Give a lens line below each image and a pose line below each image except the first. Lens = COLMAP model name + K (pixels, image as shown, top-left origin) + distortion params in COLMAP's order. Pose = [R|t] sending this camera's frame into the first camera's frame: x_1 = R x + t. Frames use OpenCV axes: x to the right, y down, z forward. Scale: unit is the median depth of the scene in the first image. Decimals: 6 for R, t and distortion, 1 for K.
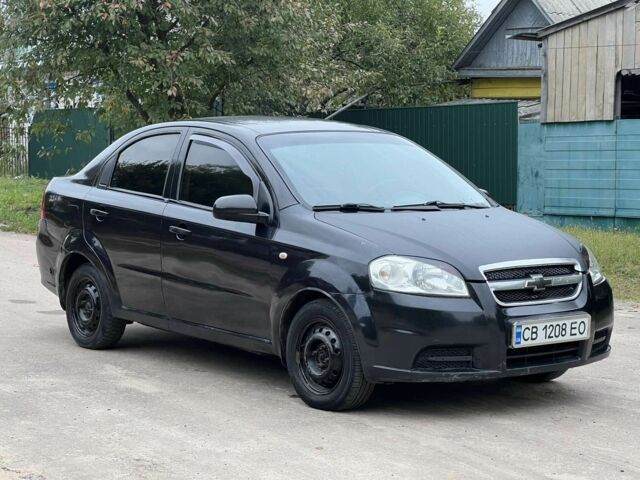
lens RADIAL K [[1436.1, 0, 320.0], [0, 1436.1, 240.0], [0, 0, 1]] dist [0.073922, 0.191562]
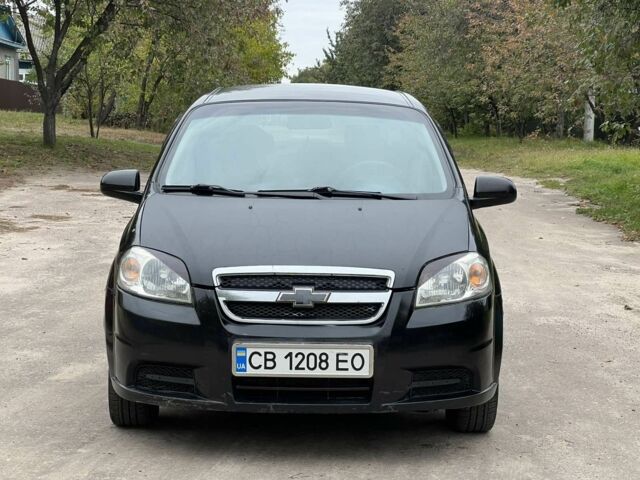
lens RADIAL K [[1436.1, 0, 320.0], [0, 1436.1, 240.0], [0, 0, 1]] dist [0.073922, 0.191562]
pose [[0.793383, 0.068363, -0.604872, 0.625009], [-0.058183, 0.997641, 0.036438, -0.029362], [0.605936, 0.006284, 0.795489, 0.394646]]
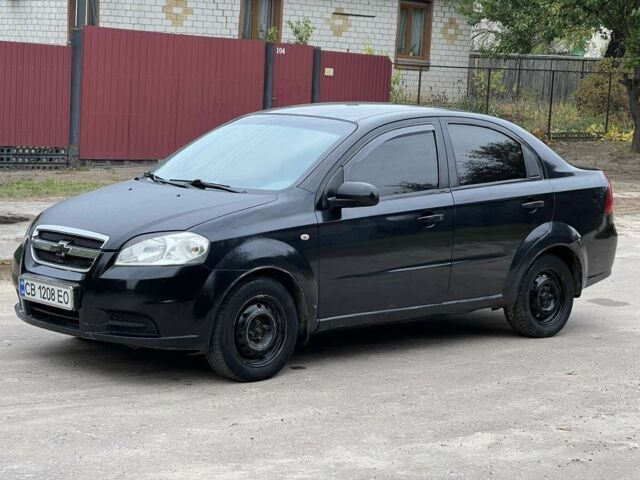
lens RADIAL K [[1436.1, 0, 320.0], [0, 1436.1, 240.0], [0, 0, 1]] dist [0.073922, 0.191562]
pose [[0.090786, 0.097443, -0.991092, 1.244228], [-0.113851, 0.989692, 0.086877, -0.093150], [0.989341, 0.104950, 0.100944, 1.086688]]
